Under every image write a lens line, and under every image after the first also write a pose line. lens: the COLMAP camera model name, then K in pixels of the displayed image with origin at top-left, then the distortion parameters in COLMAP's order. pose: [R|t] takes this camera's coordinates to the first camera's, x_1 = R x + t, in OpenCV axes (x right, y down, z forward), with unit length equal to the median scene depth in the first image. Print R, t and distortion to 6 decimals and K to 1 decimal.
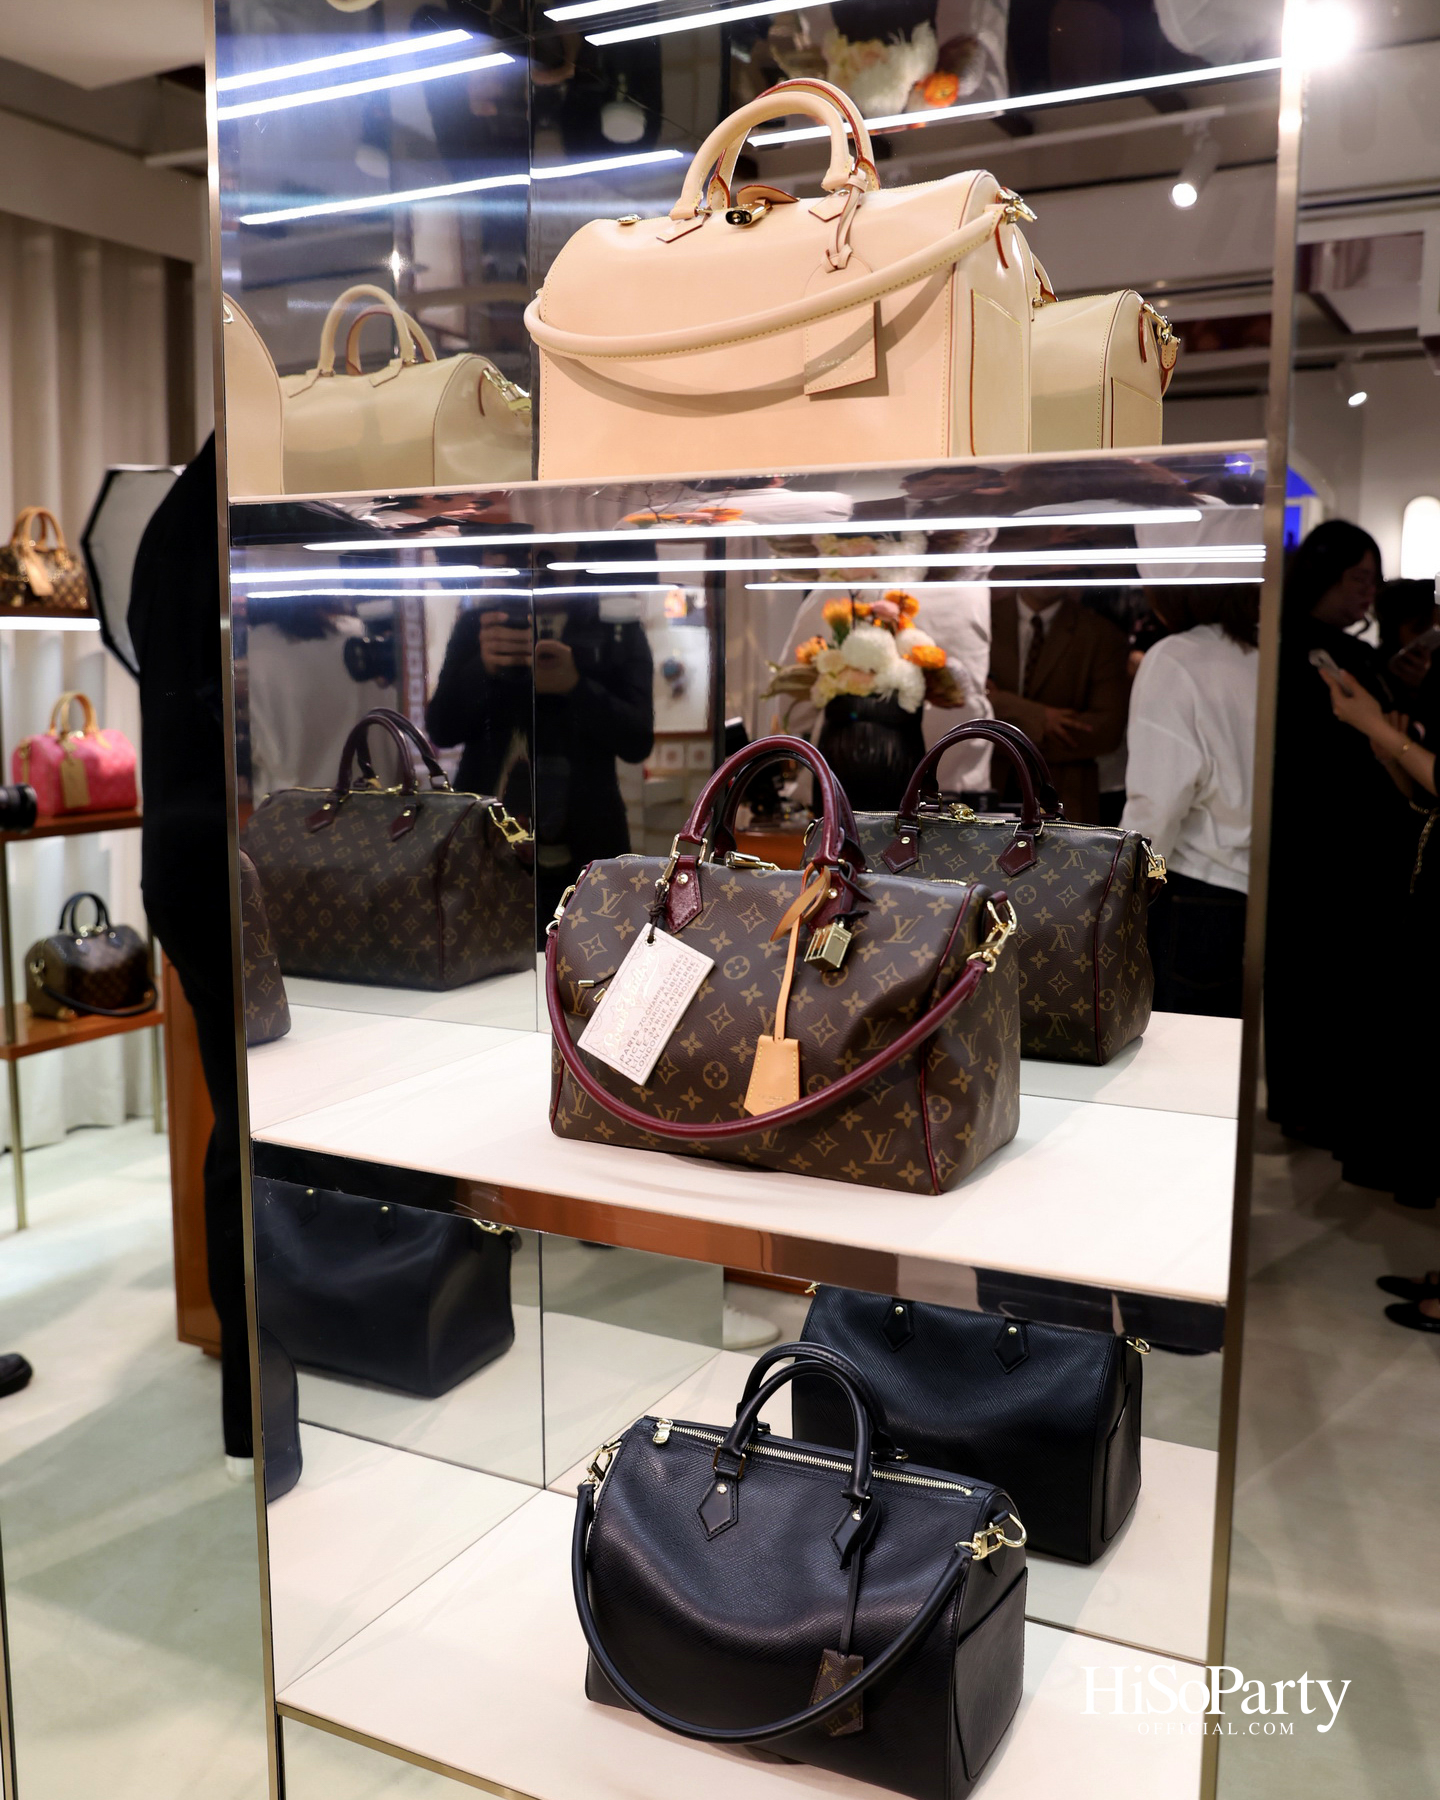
lens RADIAL K [[1653.4, 0, 721.7], [0, 1653.4, 903.8], [0, 0, 1]] dist [-0.014538, 0.000000]
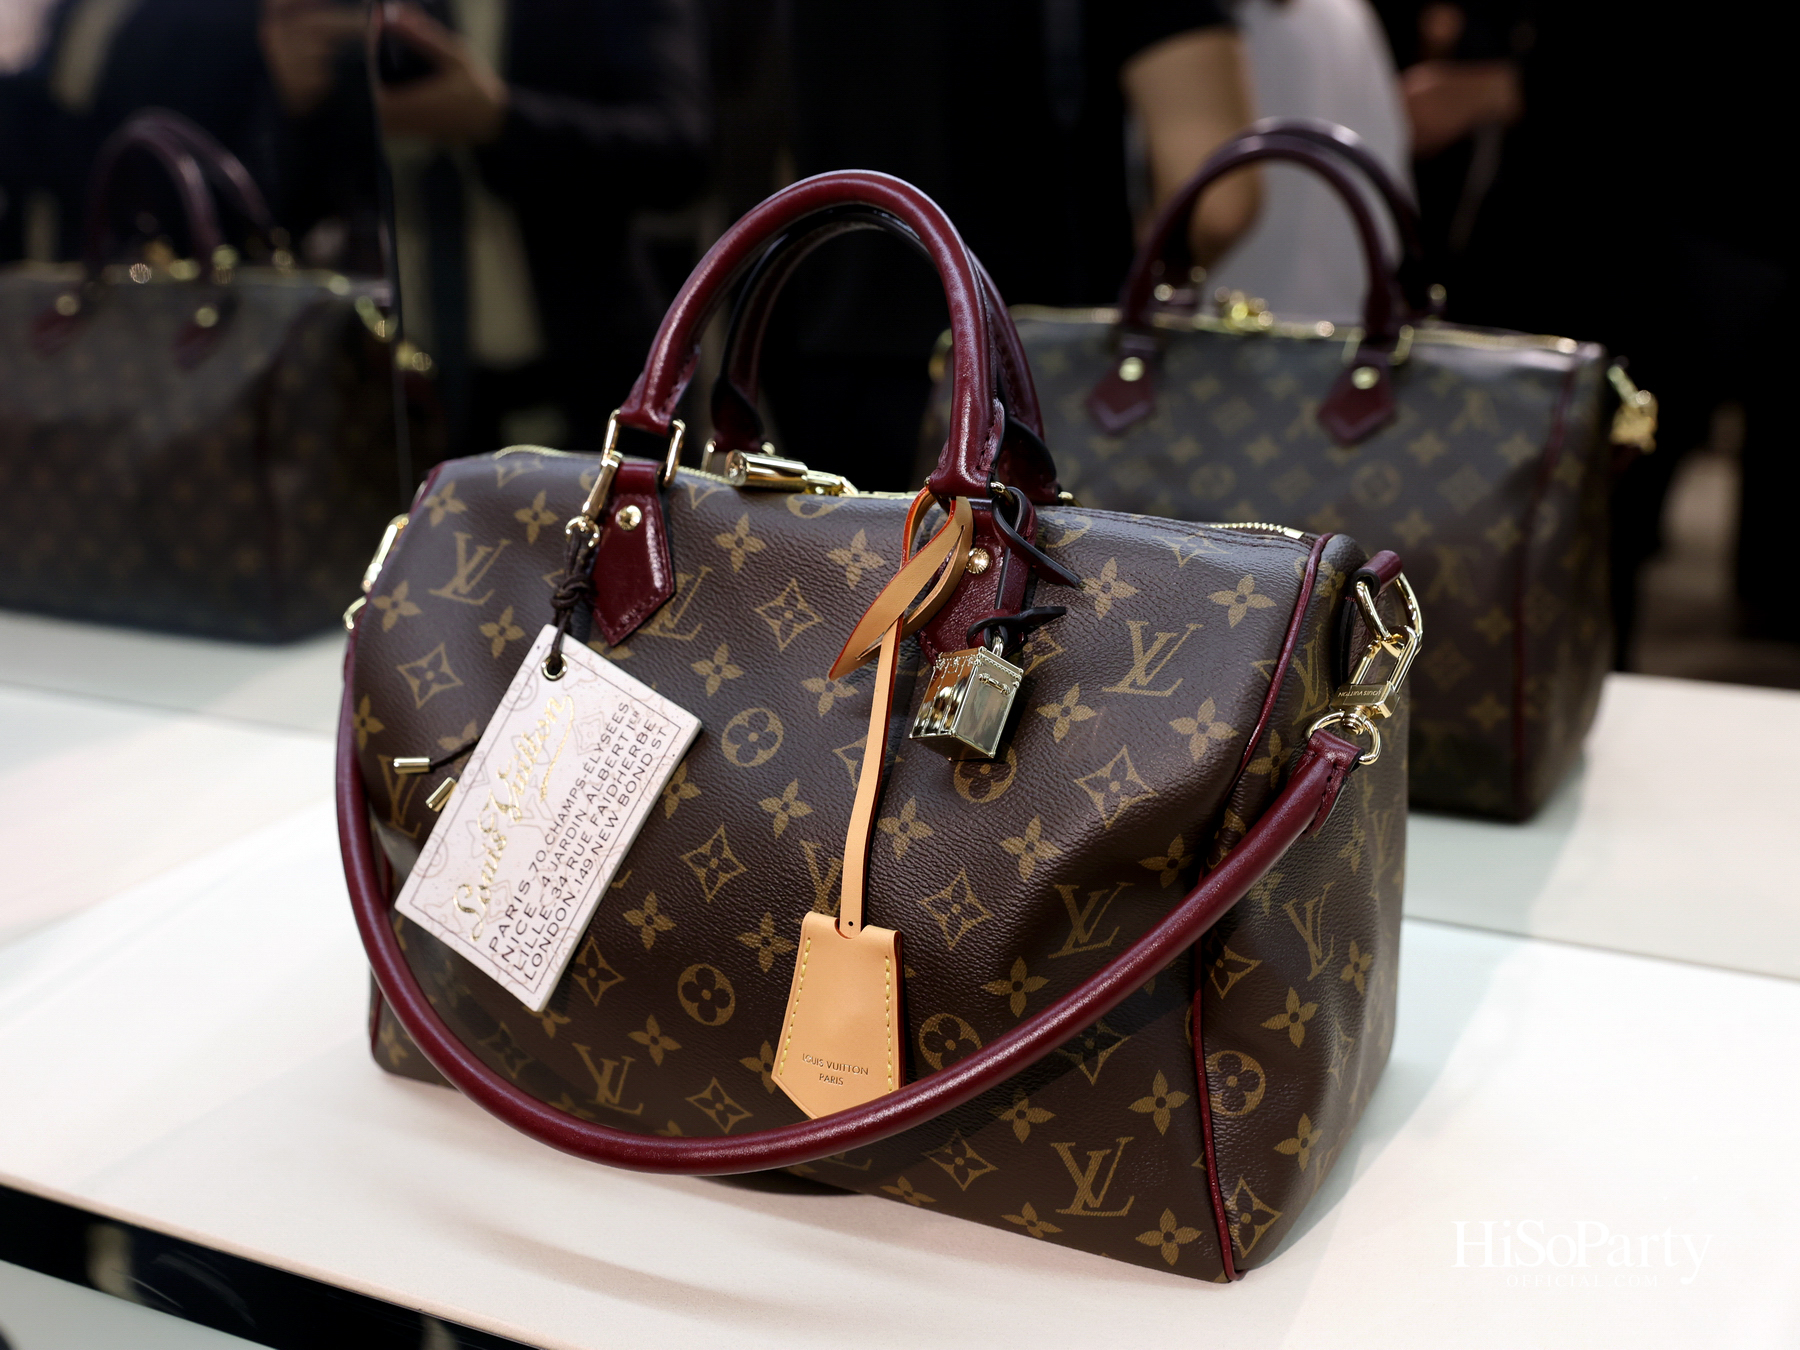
lens RADIAL K [[2016.0, 0, 899.6], [0, 2016.0, 667.8], [0, 0, 1]] dist [0.017048, 0.000000]
pose [[0.999772, -0.017655, 0.012023, 0.040738], [0.015652, 0.988548, 0.150093, -0.055680], [-0.014535, -0.149870, 0.988599, 0.495413]]
